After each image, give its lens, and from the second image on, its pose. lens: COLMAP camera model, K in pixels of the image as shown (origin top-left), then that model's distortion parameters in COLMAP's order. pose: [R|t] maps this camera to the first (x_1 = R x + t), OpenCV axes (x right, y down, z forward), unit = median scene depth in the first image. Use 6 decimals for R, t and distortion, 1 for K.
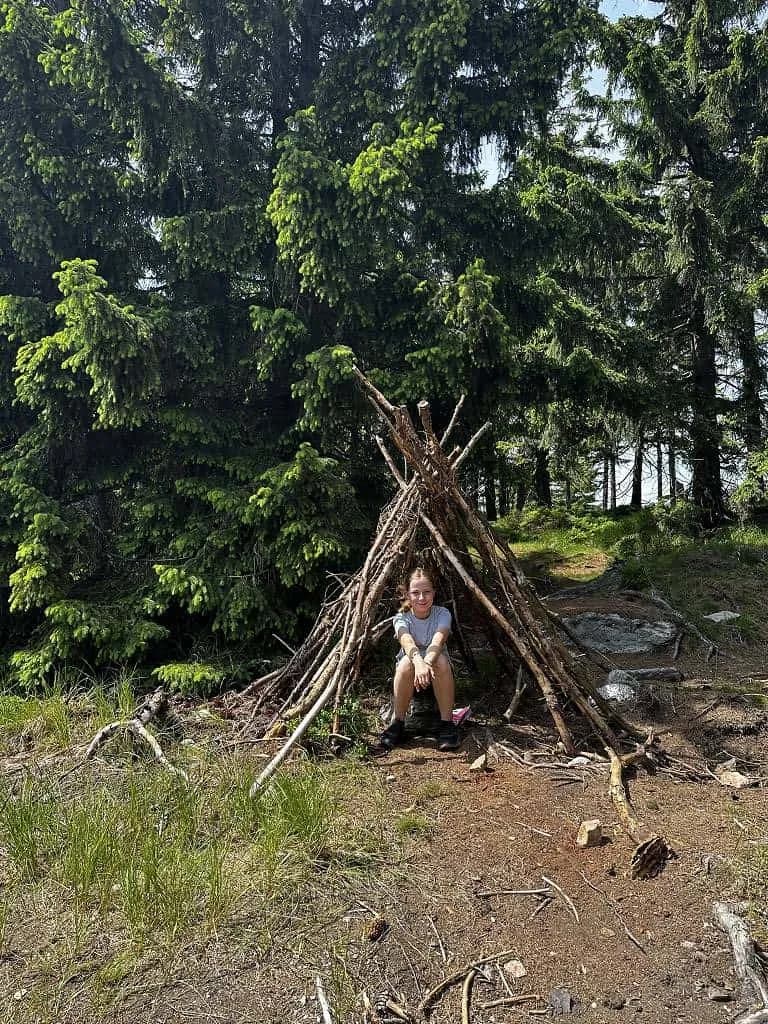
lens RADIAL K [[814.0, 0, 378.4], [0, 814.0, 517.4], [0, 0, 1]] dist [0.148992, -0.124174]
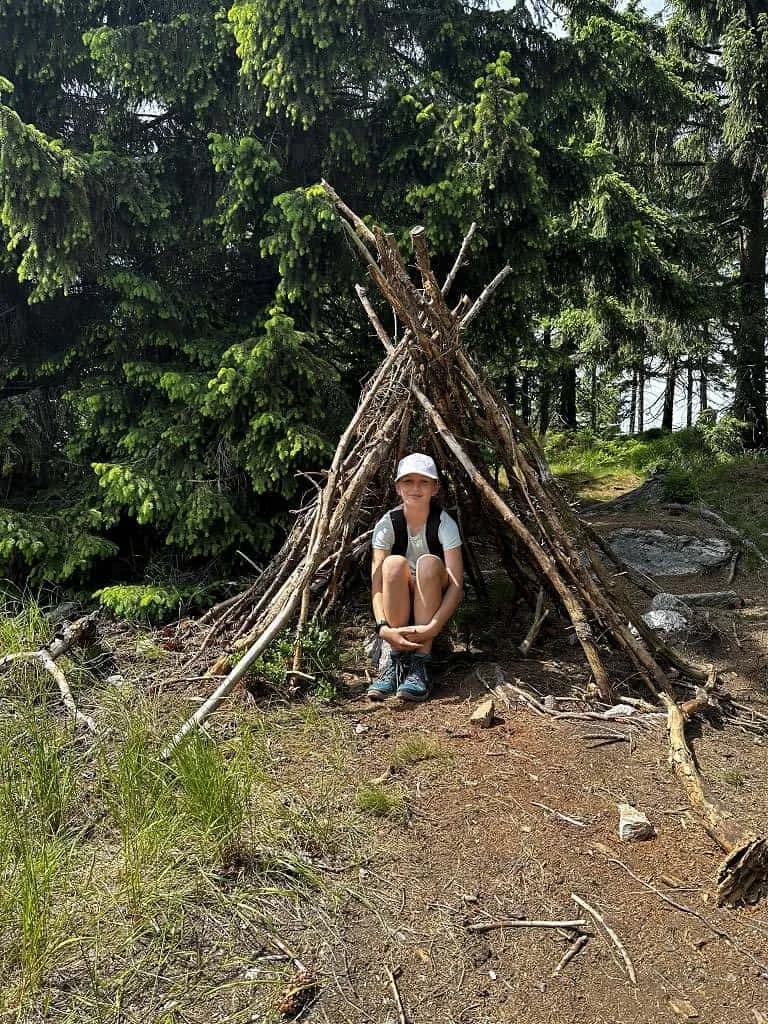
lens RADIAL K [[814.0, 0, 378.4], [0, 814.0, 517.4], [0, 0, 1]] dist [0.148992, -0.124174]
pose [[0.999679, 0.004283, -0.024962, 0.031538], [-0.002260, 0.996749, 0.080542, 0.045161], [0.025226, -0.080460, 0.996439, 0.192812]]
